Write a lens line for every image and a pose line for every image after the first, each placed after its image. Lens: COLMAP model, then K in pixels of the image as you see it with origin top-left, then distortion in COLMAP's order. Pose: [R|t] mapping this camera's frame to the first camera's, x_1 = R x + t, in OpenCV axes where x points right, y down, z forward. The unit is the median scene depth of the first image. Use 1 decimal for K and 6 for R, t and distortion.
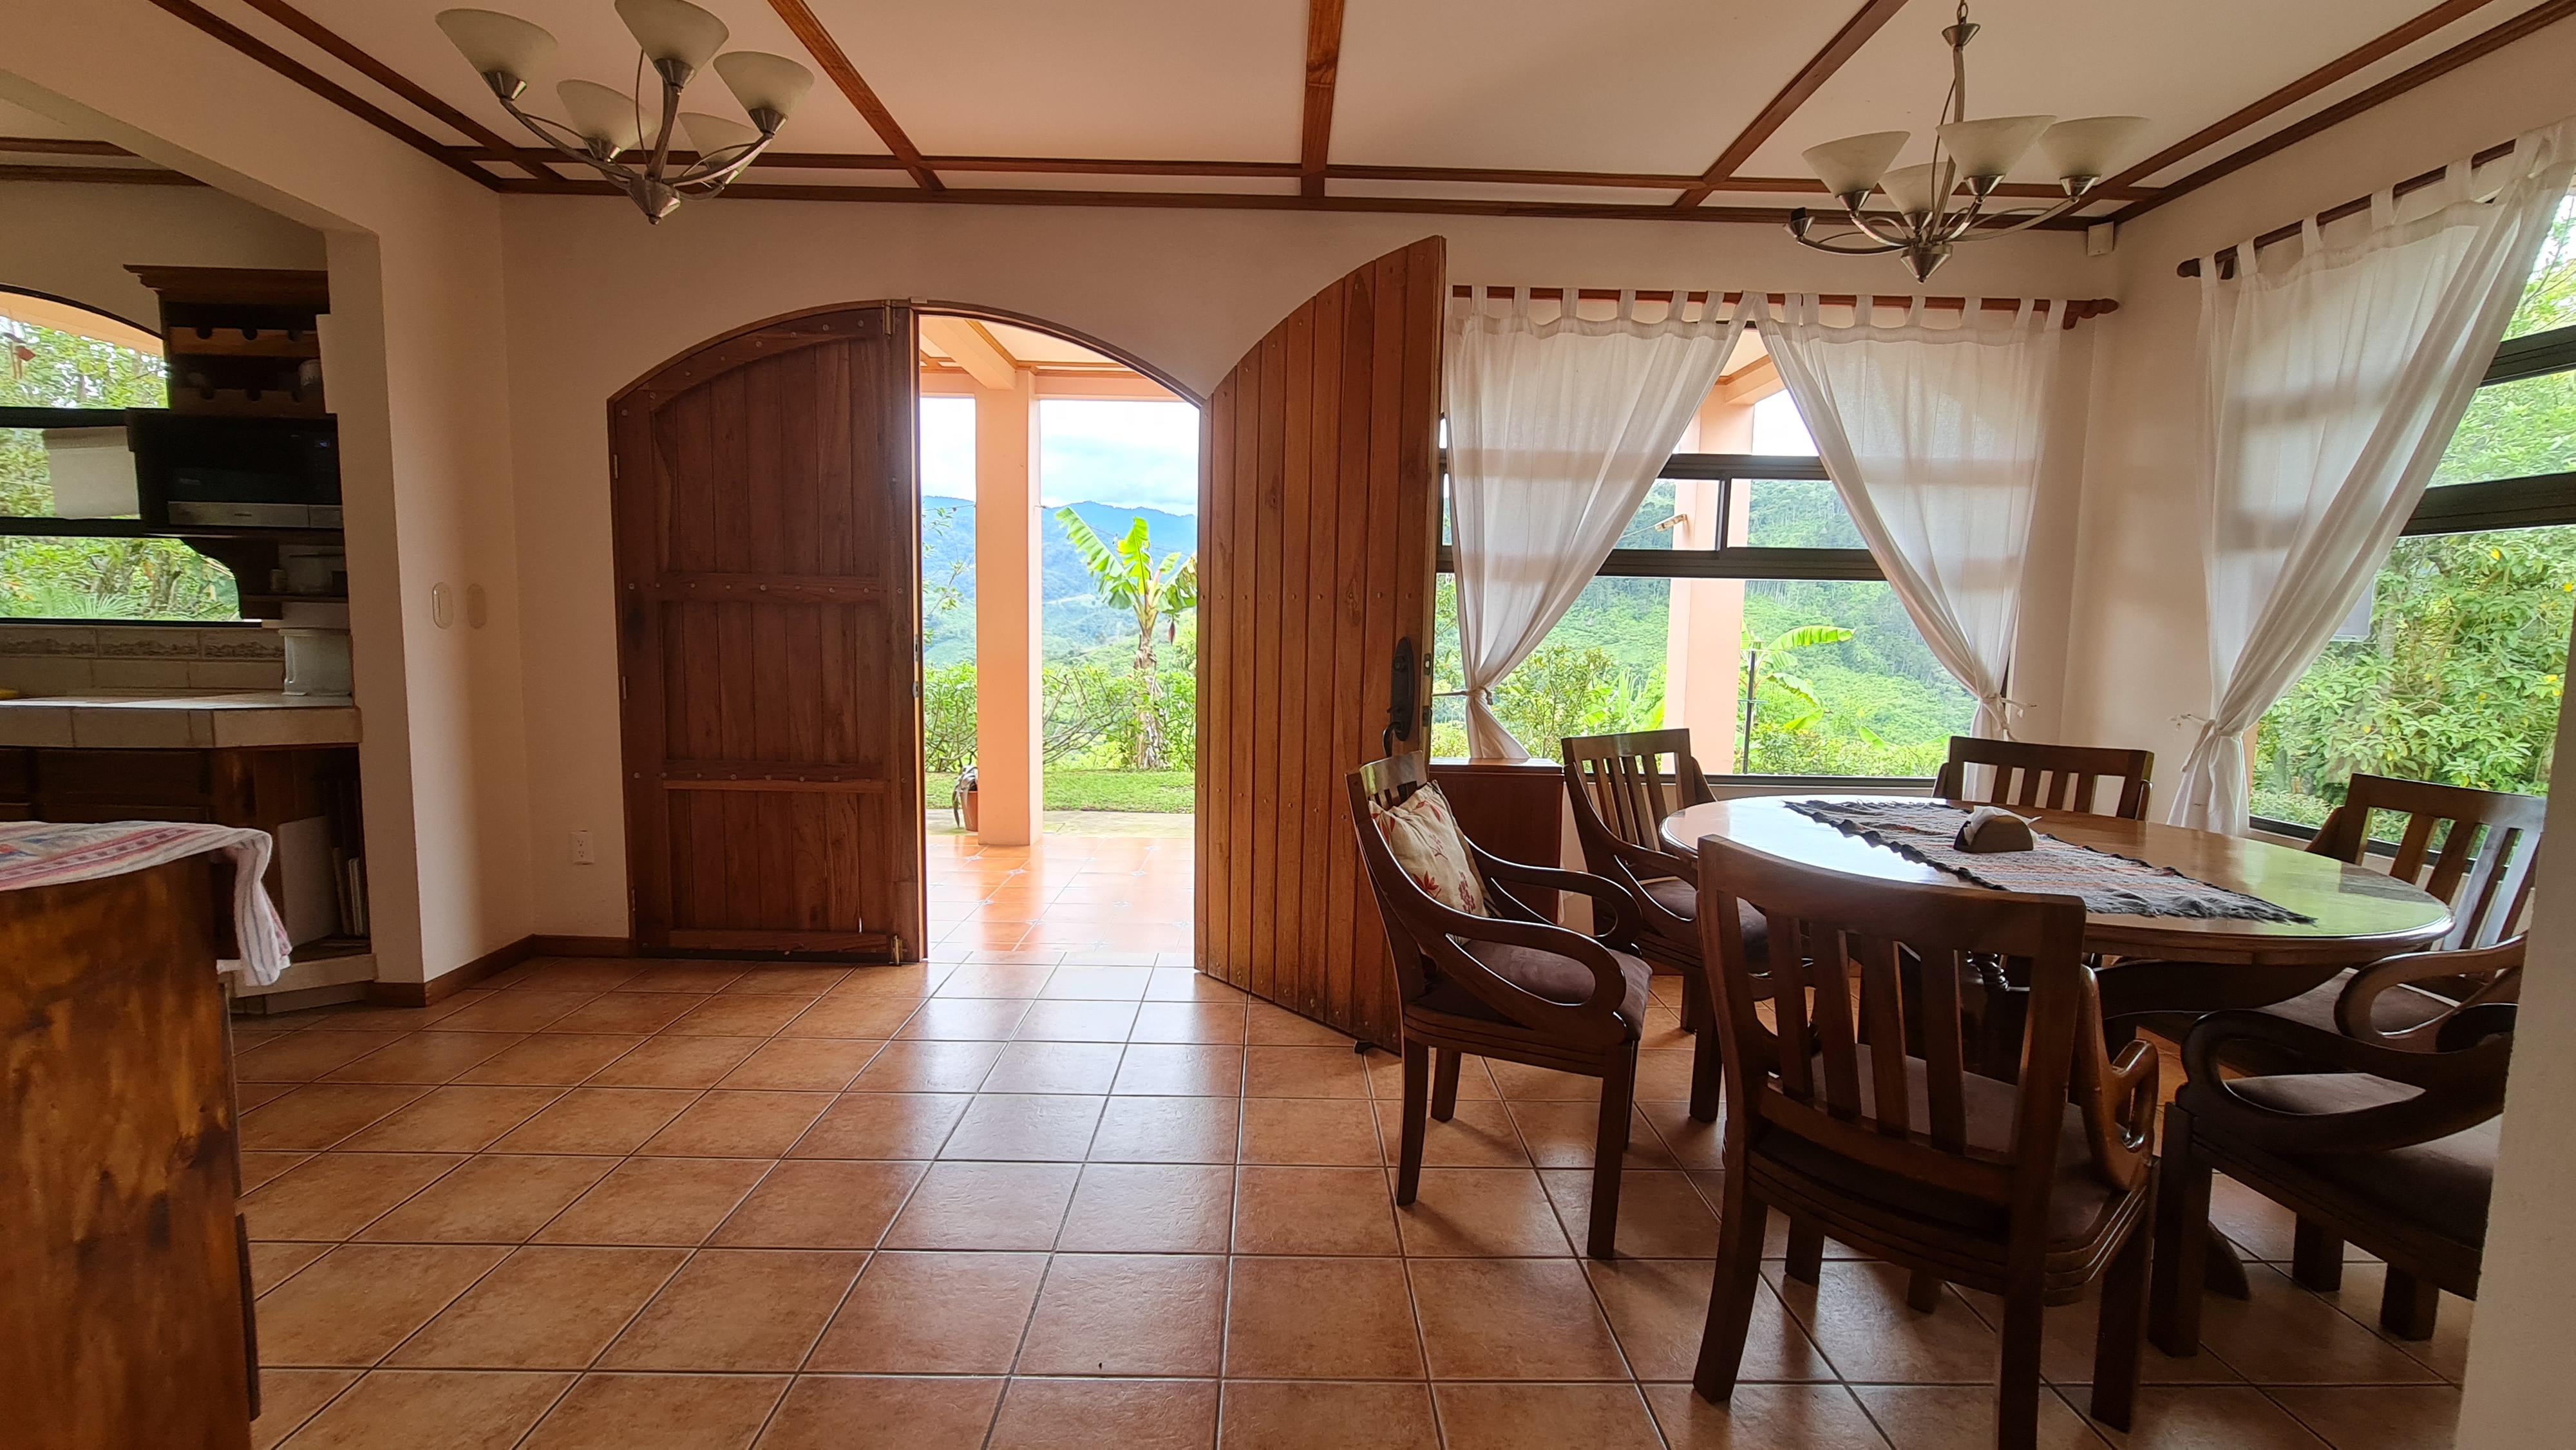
lens RADIAL K [[1062.5, 0, 1282.4], [0, 1062.5, 721.8], [0, 0, 1]] dist [-0.008412, 0.004409]
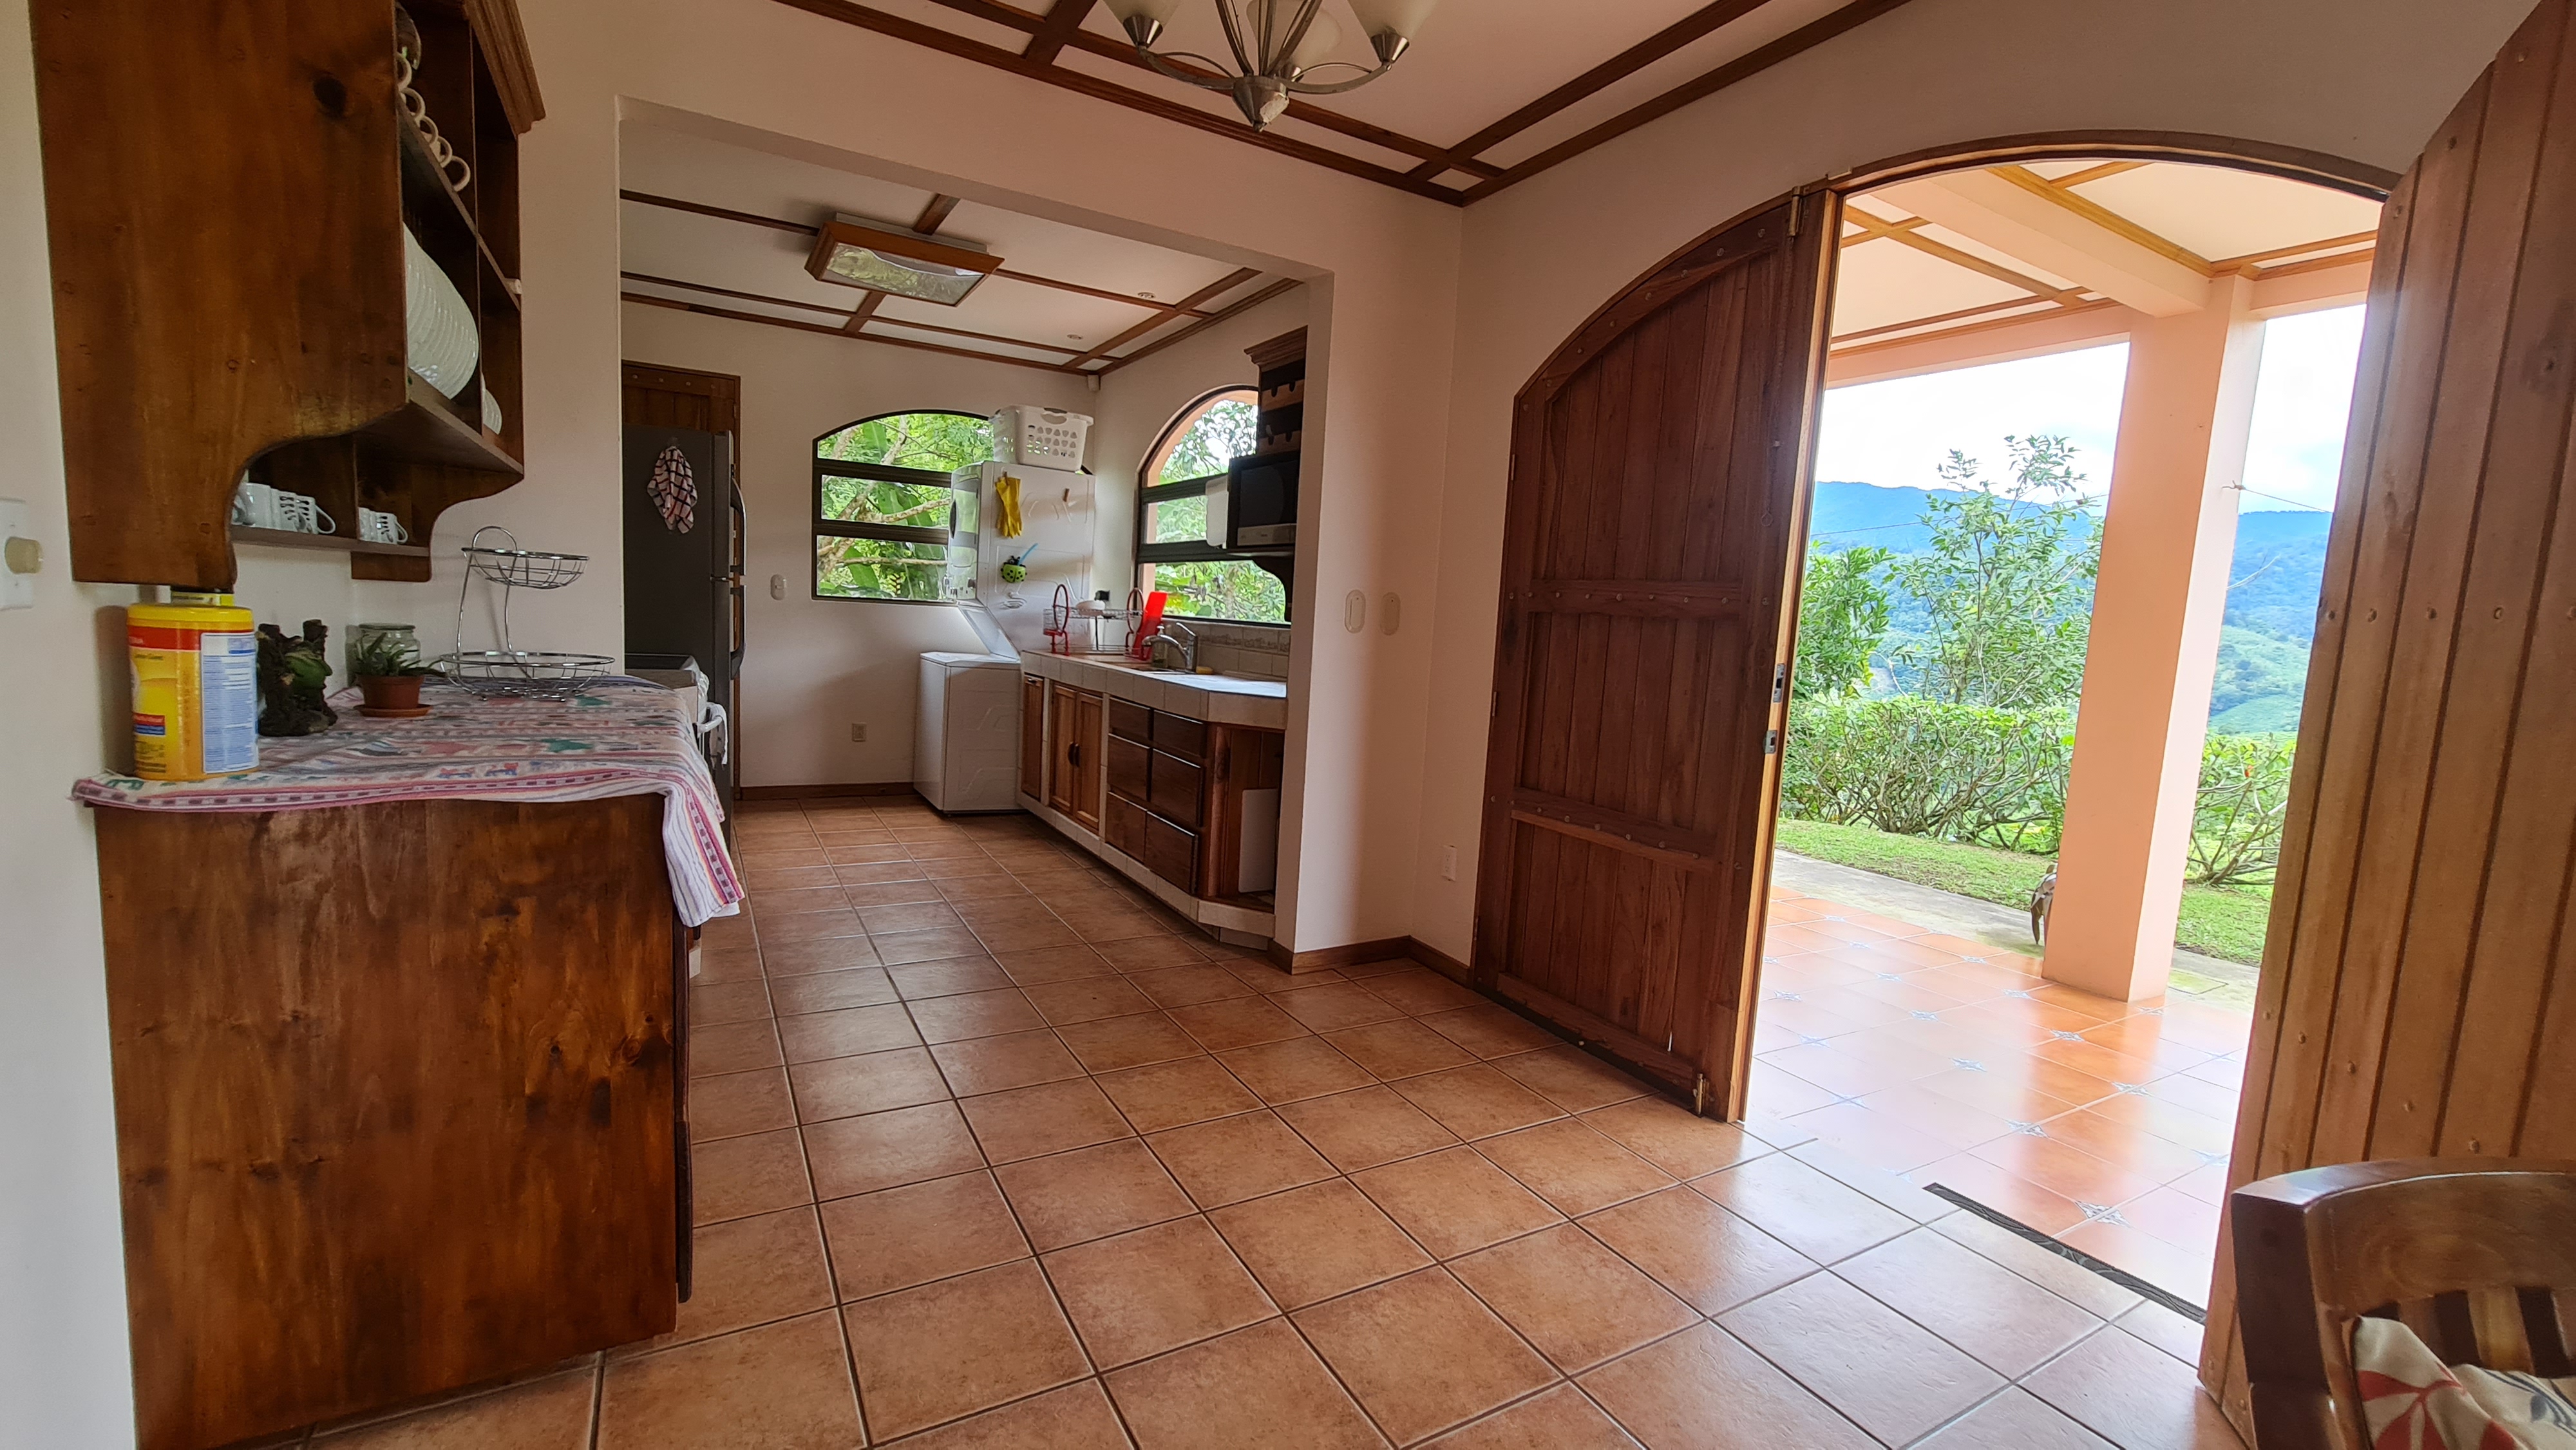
lens RADIAL K [[1062.5, 0, 1291.1], [0, 1062.5, 726.2], [0, 0, 1]] dist [-0.008412, 0.004409]
pose [[0.493849, 0.104037, -0.863302, 0.101873], [-0.128004, 0.990699, 0.046165, -0.032738], [0.860075, 0.087707, 0.502572, 0.377472]]
